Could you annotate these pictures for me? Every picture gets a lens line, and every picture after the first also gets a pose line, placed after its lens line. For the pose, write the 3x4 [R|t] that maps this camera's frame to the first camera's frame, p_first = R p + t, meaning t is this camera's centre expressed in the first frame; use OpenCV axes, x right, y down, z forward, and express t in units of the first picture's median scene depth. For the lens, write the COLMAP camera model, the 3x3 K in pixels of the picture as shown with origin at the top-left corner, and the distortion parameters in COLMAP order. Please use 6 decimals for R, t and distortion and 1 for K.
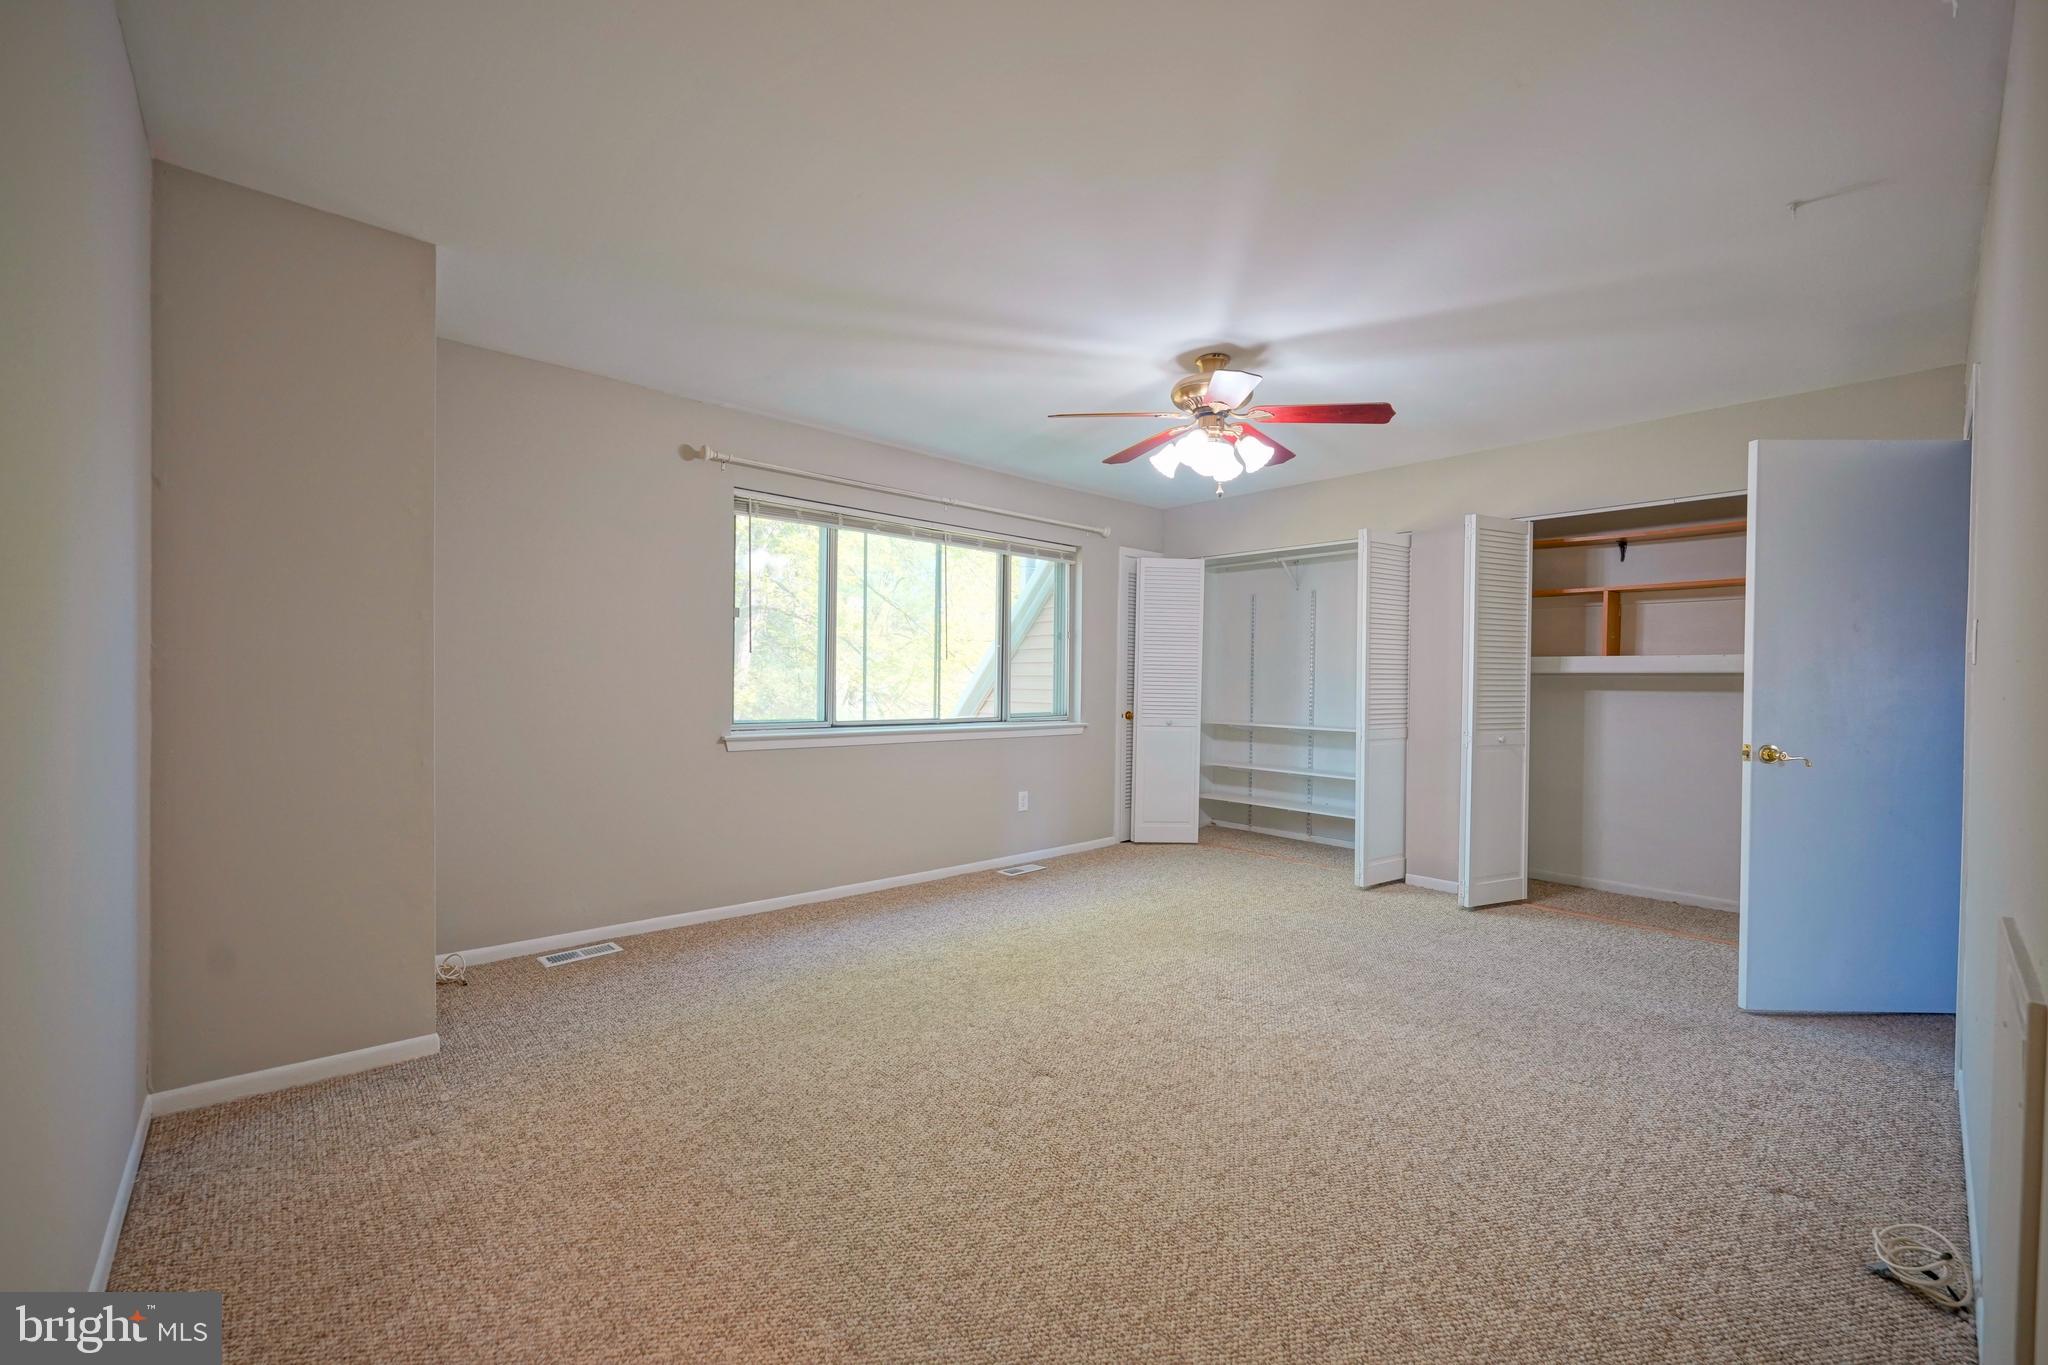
lens RADIAL K [[820.3, 0, 1031.1], [0, 820.3, 687.0], [0, 0, 1]] dist [-0.007992, -0.000631]
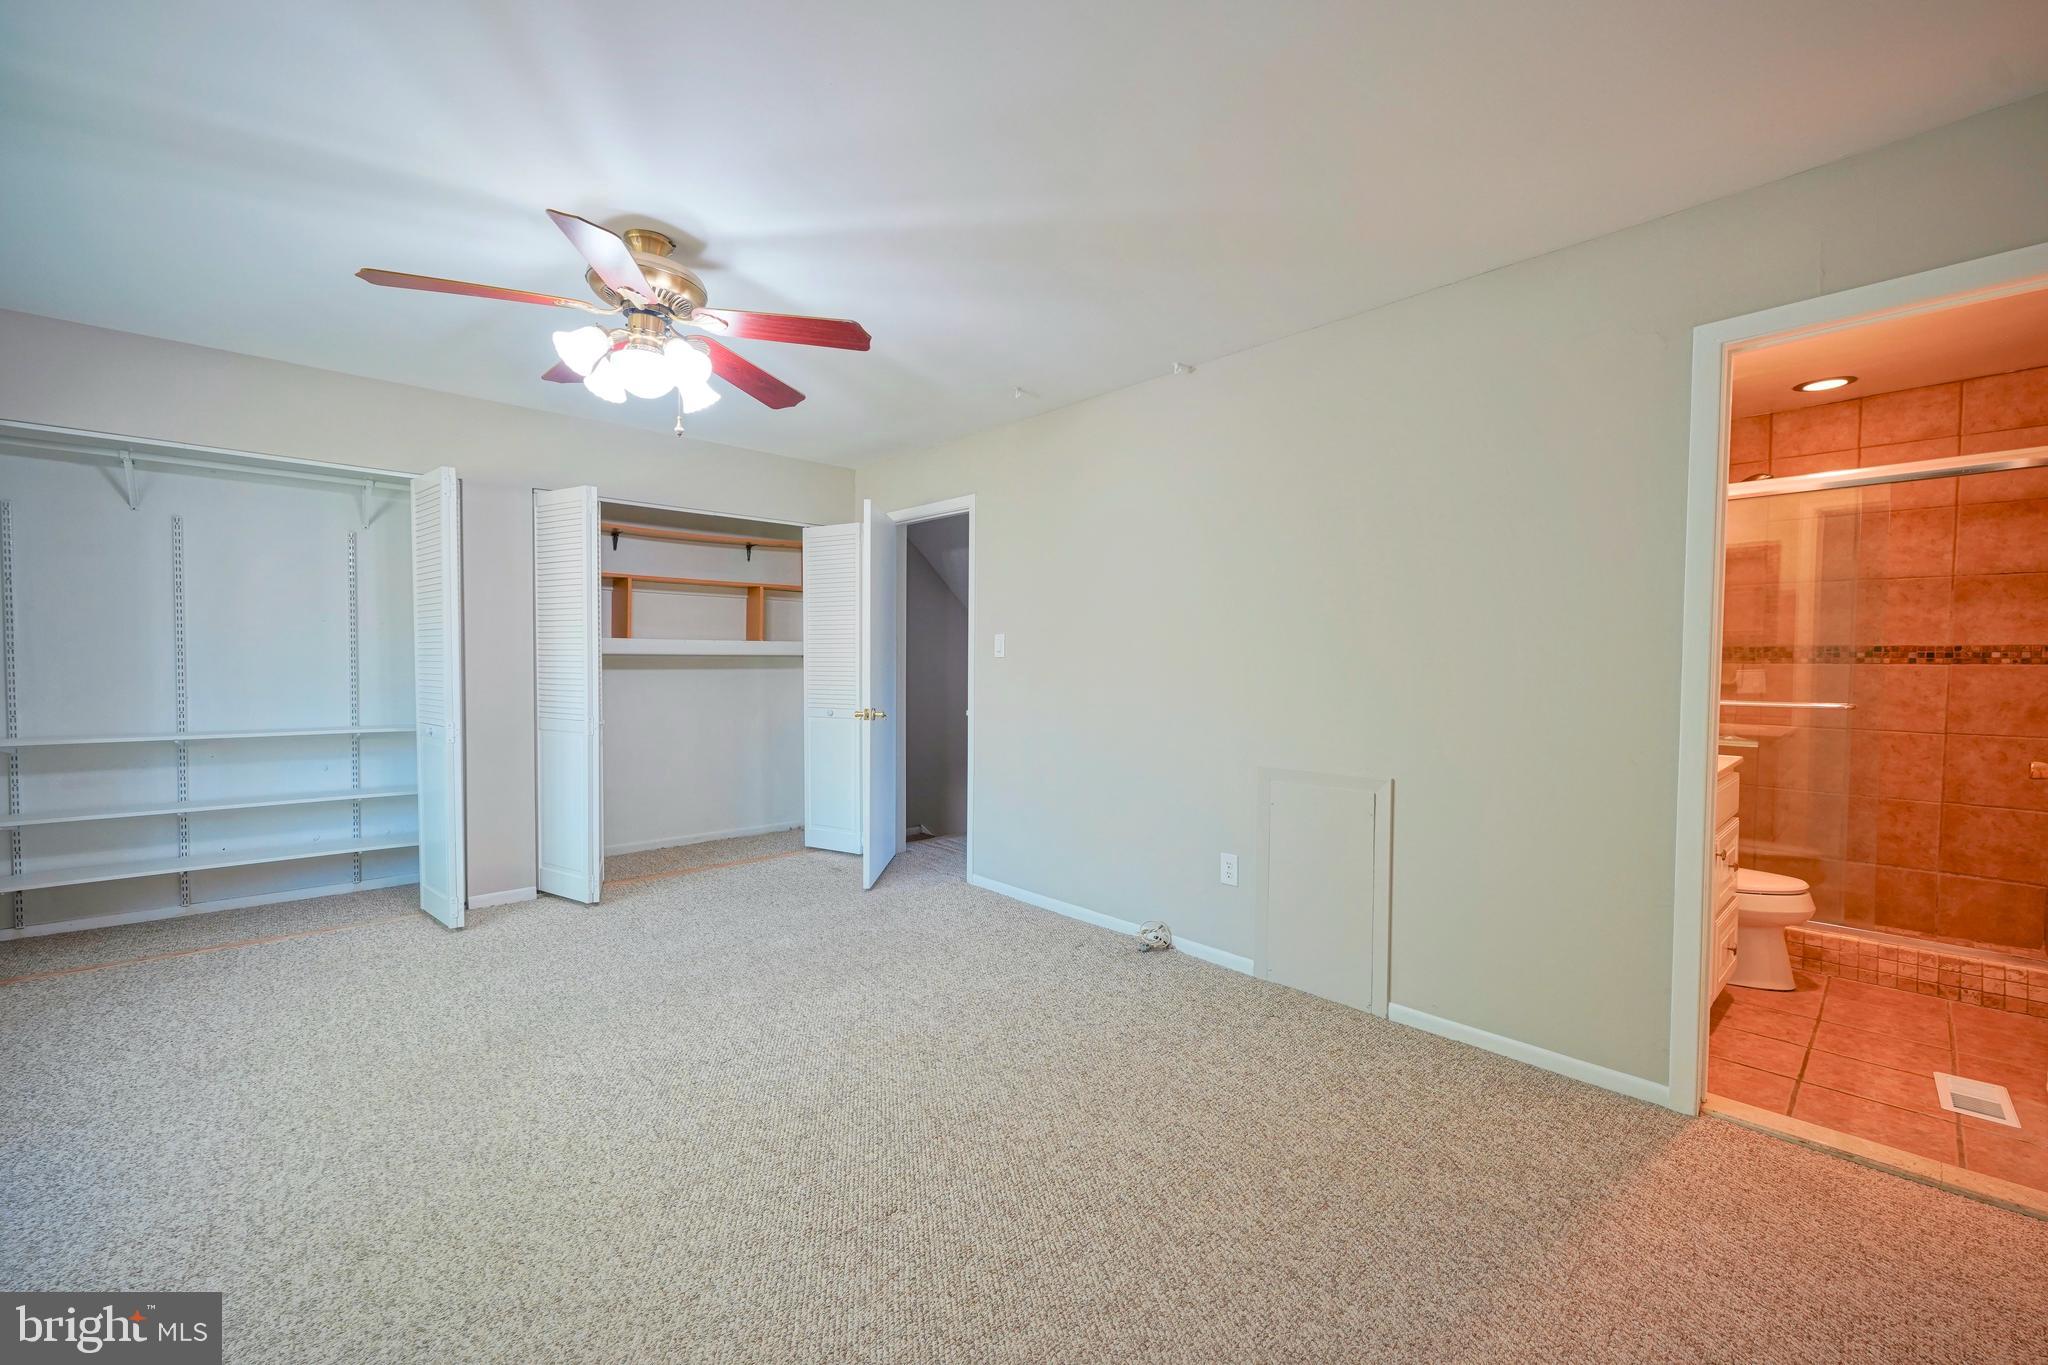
lens RADIAL K [[820.3, 0, 1033.5], [0, 820.3, 670.2], [0, 0, 1]] dist [-0.007992, -0.000631]
pose [[0.001084, -0.025464, 0.999675, -0.417189], [0.003732, 0.999669, 0.025460, -0.021124], [-0.999992, 0.003703, 0.001179, 0.512187]]
